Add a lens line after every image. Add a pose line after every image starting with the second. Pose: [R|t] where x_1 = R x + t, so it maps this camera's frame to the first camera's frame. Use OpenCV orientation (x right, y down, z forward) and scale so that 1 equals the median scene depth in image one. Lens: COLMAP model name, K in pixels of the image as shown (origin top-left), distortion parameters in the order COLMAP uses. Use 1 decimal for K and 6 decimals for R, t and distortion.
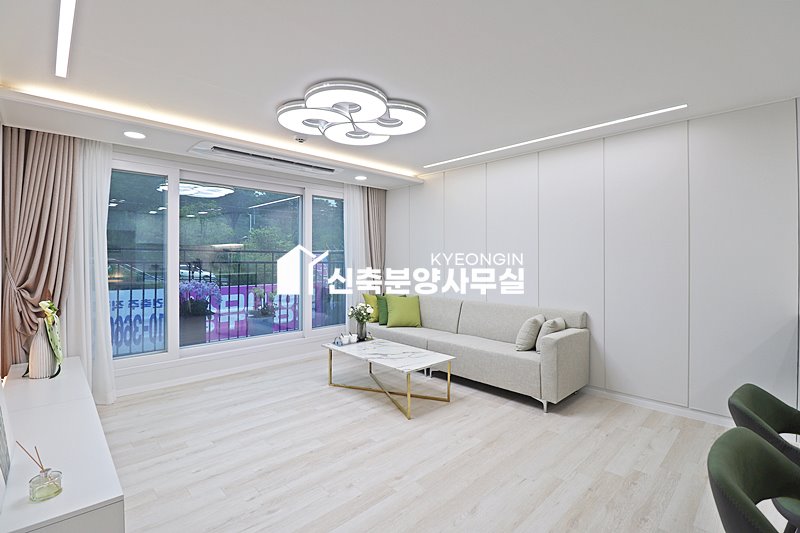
lens RADIAL K [[369.2, 0, 403.1], [0, 369.2, 257.0], [0, 0, 1]] dist [-0.001240, -0.012032]
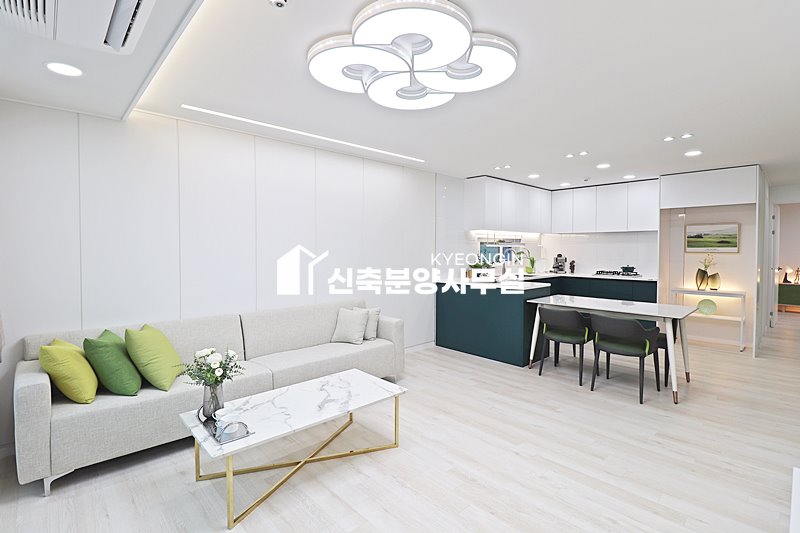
lens RADIAL K [[381.6, 0, 400.5], [0, 381.6, 257.1], [0, 0, 1]] dist [-0.000353, -0.015415]
pose [[0.017030, -0.023400, 0.999581, -0.760905], [-0.003036, 0.999720, 0.023455, -0.019231], [-0.999850, -0.003435, 0.016954, 0.867172]]
